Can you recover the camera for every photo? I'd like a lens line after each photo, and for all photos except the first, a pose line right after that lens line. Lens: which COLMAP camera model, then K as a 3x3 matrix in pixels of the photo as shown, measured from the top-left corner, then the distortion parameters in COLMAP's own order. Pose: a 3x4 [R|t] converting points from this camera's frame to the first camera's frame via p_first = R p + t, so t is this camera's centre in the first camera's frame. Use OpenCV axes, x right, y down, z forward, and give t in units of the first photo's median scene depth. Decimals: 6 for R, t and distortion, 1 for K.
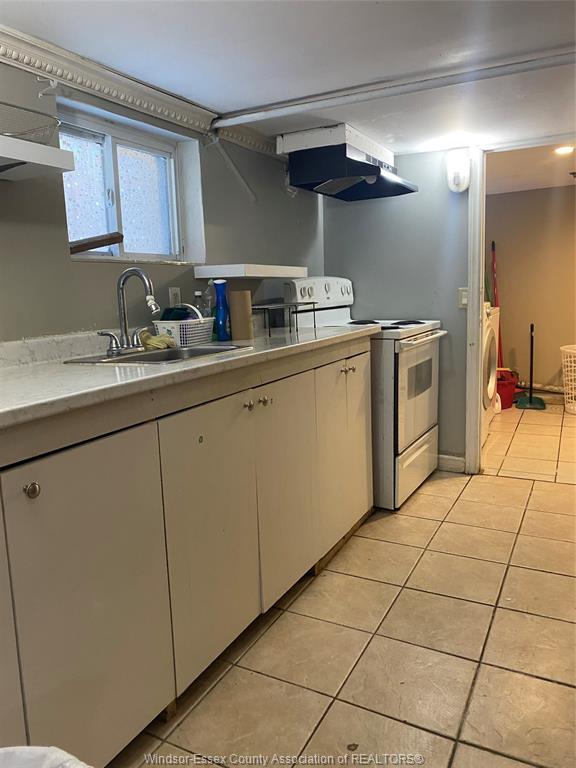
lens RADIAL K [[588.7, 0, 288.0], [0, 588.7, 384.0], [0, 0, 1]] dist [0.023212, -0.006903]
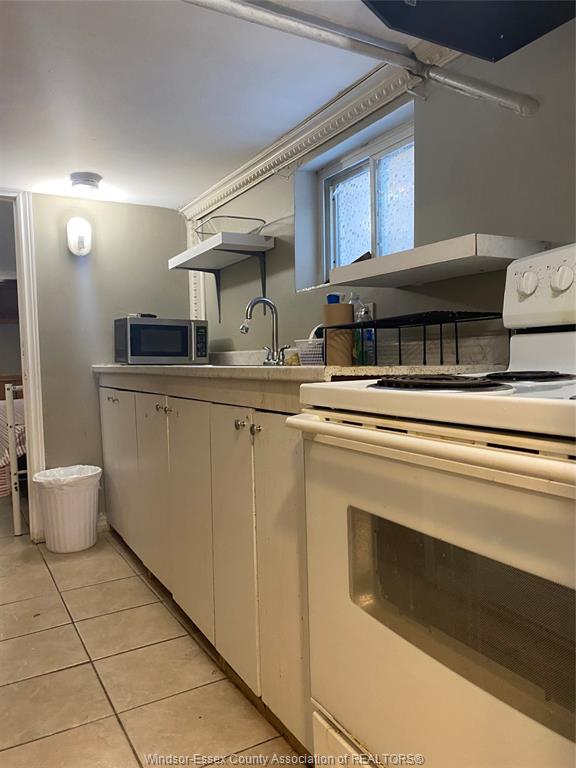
lens RADIAL K [[588.7, 0, 288.0], [0, 588.7, 384.0], [0, 0, 1]] dist [0.023212, -0.006903]
pose [[-0.548907, 0.078627, -0.832177, 0.706496], [-0.091906, 0.983853, 0.153579, -0.195849], [0.830815, 0.160783, -0.532818, 1.627913]]
